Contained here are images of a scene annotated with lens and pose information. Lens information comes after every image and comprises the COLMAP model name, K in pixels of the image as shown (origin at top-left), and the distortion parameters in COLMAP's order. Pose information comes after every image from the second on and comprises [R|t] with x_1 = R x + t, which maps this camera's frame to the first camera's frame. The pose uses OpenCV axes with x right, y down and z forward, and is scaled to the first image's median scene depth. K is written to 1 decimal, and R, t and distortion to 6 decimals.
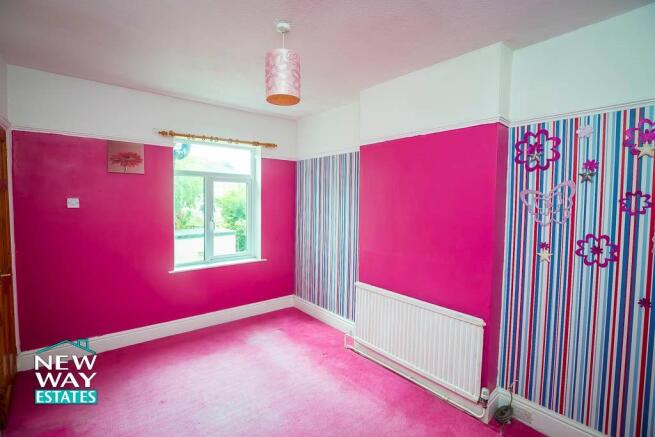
lens RADIAL K [[313.0, 0, 328.2], [0, 313.0, 213.1], [0, 0, 1]] dist [-0.023769, 0.000633]
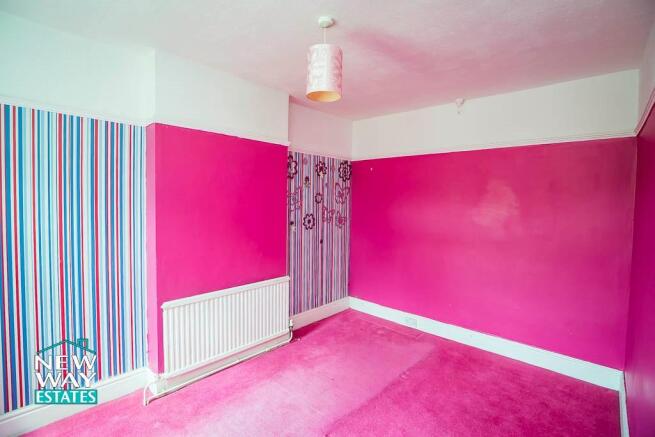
lens RADIAL K [[313.0, 0, 328.2], [0, 313.0, 213.1], [0, 0, 1]] dist [-0.023769, 0.000633]
pose [[-0.160099, -0.062097, 0.985146, -1.048296], [0.021920, 0.997550, 0.066442, -0.060918], [-0.986857, 0.032232, -0.158346, 1.073400]]
